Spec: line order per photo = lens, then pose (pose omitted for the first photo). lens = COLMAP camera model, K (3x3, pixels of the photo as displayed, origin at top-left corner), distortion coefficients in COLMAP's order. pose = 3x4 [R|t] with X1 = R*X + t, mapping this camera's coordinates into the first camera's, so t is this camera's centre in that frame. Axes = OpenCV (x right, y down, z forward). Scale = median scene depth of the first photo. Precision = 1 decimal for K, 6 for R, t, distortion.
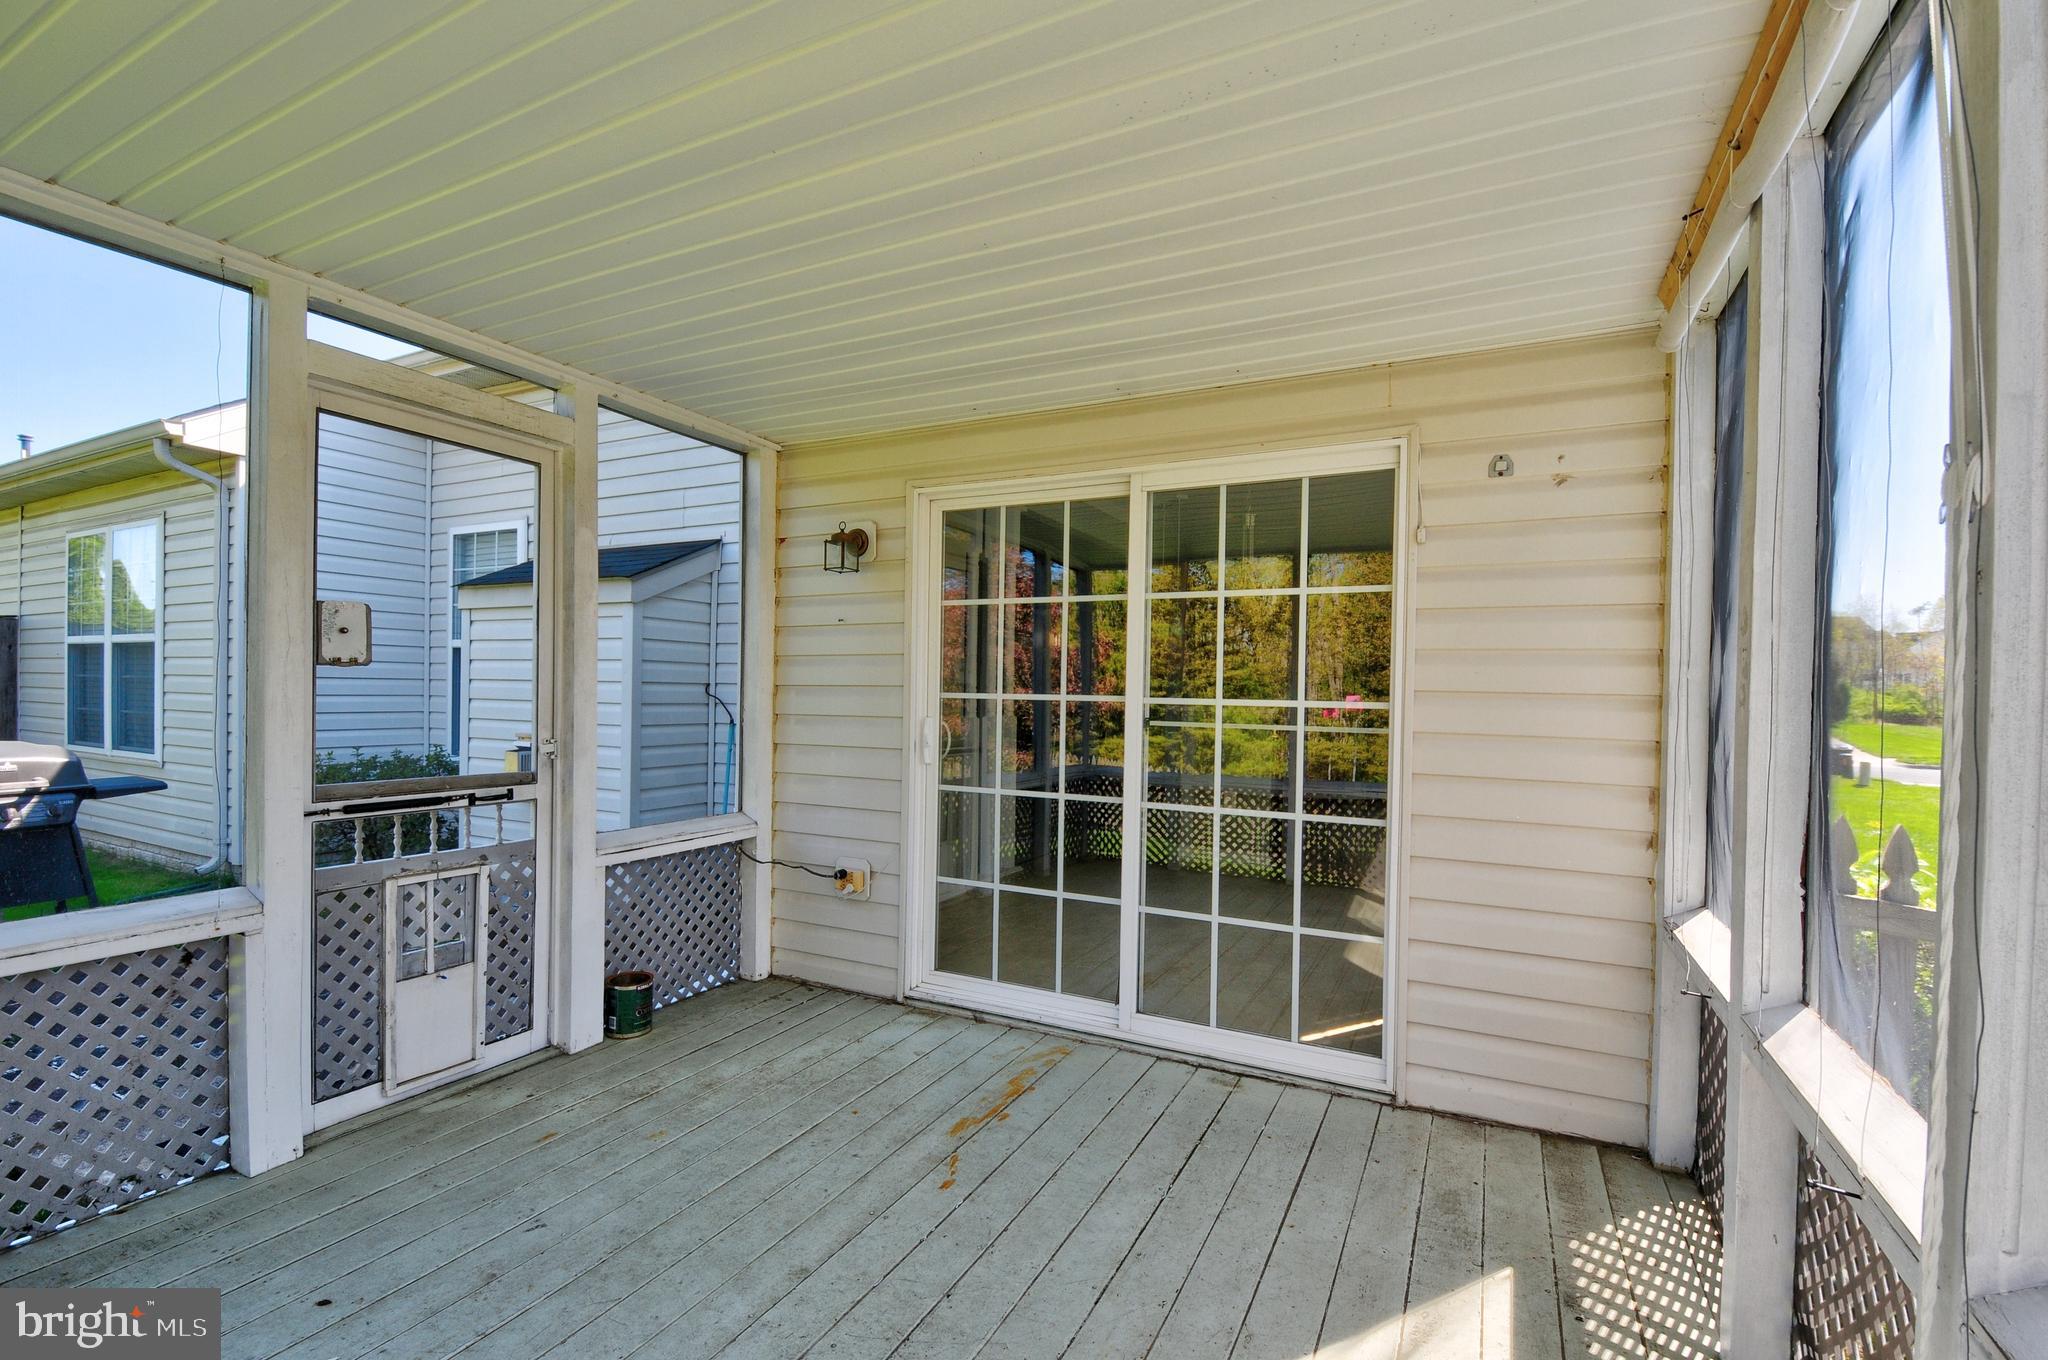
lens RADIAL K [[891.4, 0, 1034.8], [0, 891.4, 700.0], [0, 0, 1]] dist [0.015663, -0.024286]
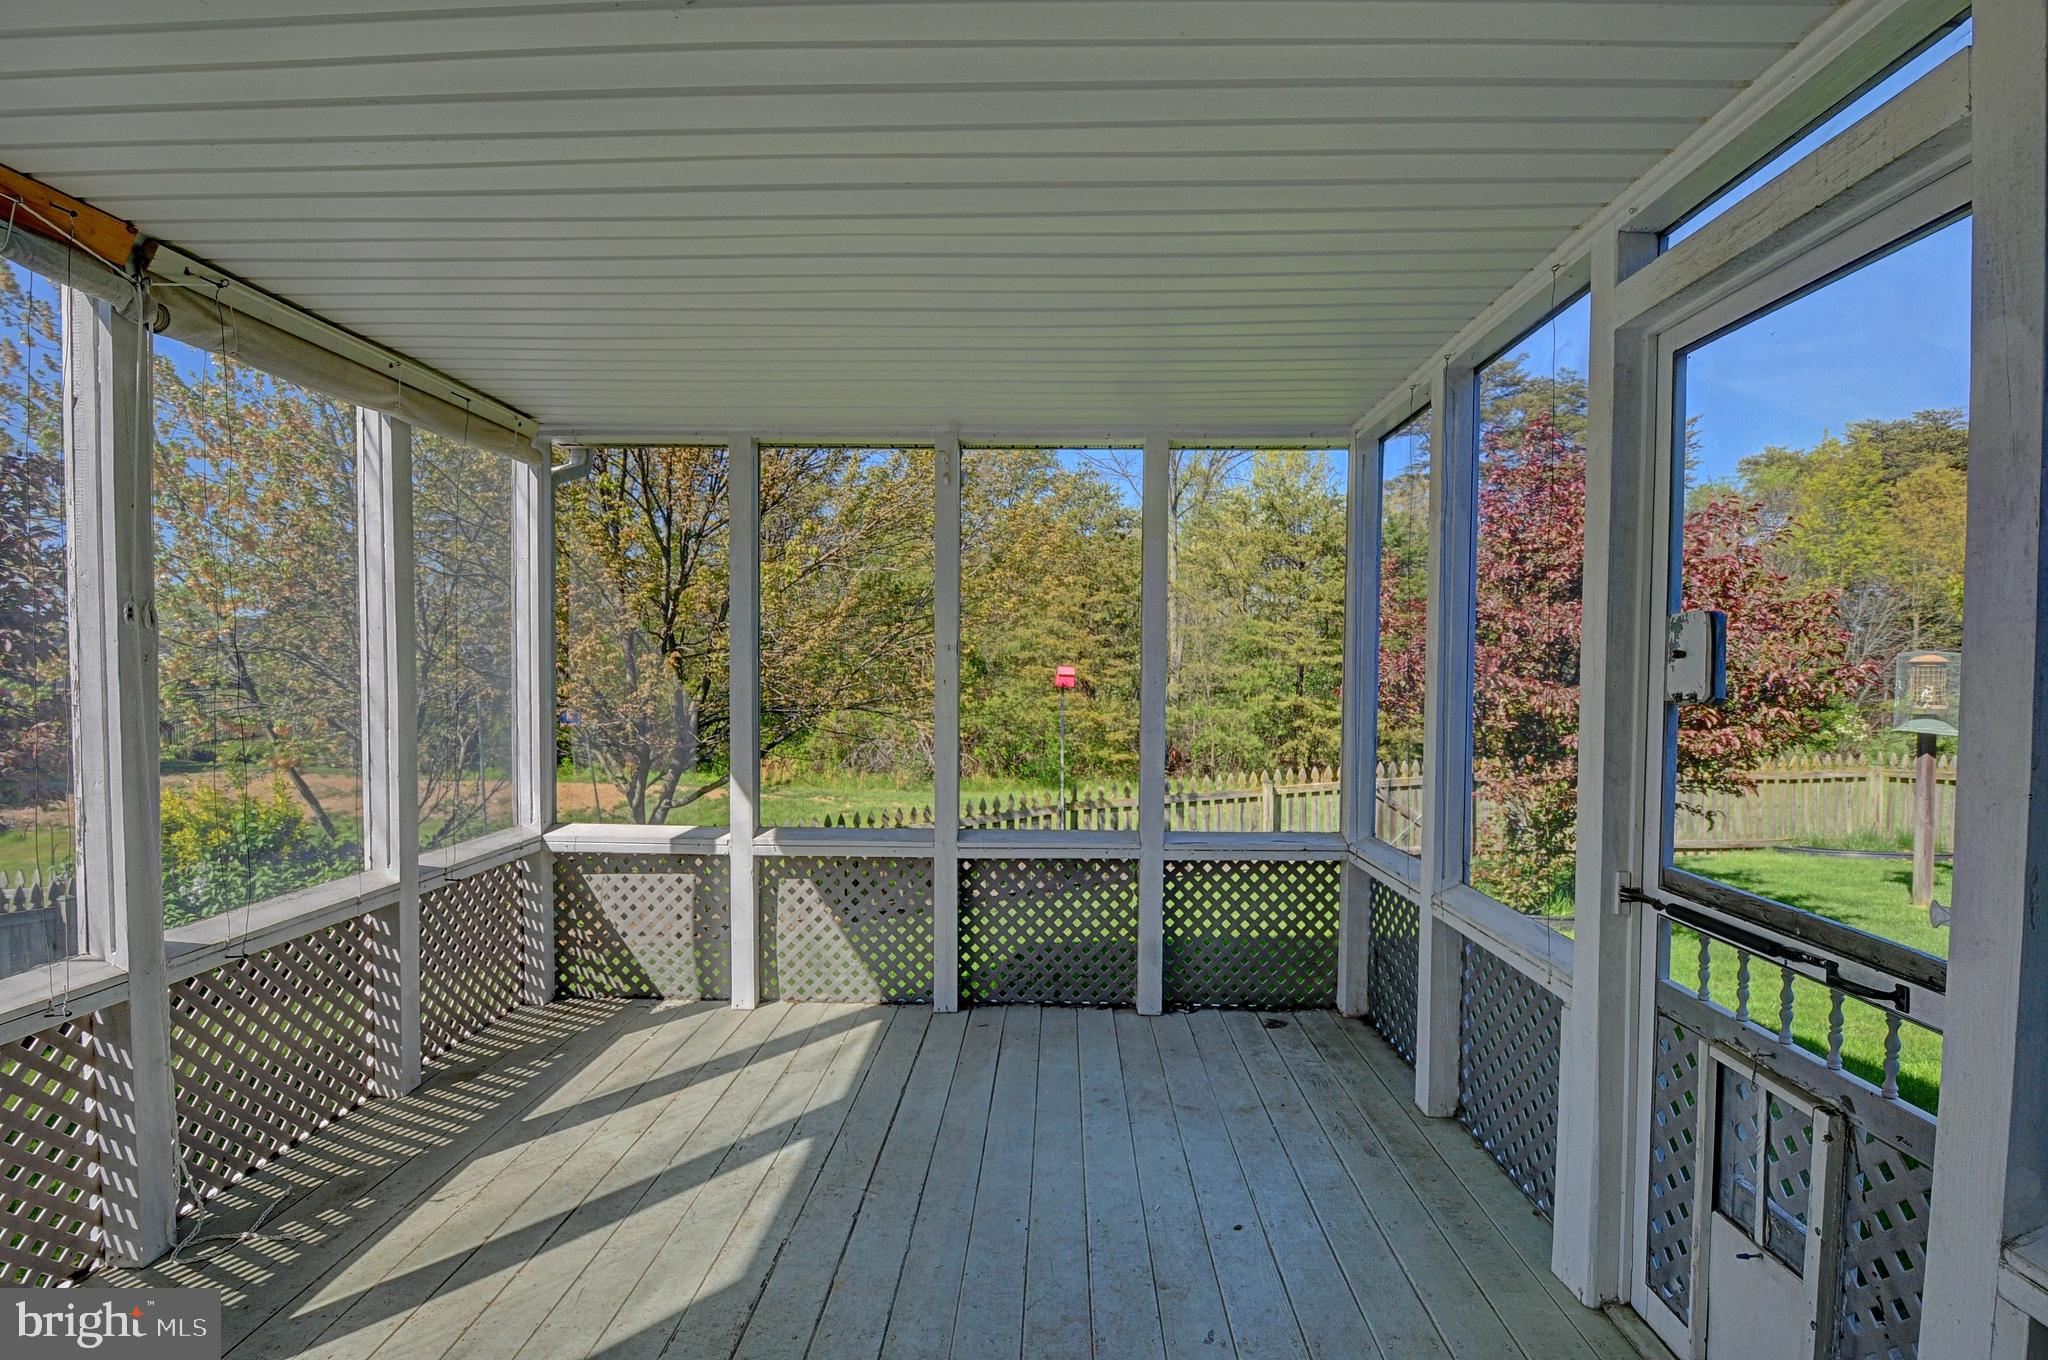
lens RADIAL K [[913.7, 0, 1031.9], [0, 913.7, 691.0], [0, 0, 1]] dist [-0.000396, -0.011971]
pose [[-0.904933, -0.003342, -0.425541, -0.007538], [-0.016074, 0.999524, 0.026332, -0.047919], [0.425250, 0.030668, -0.904556, 1.142726]]
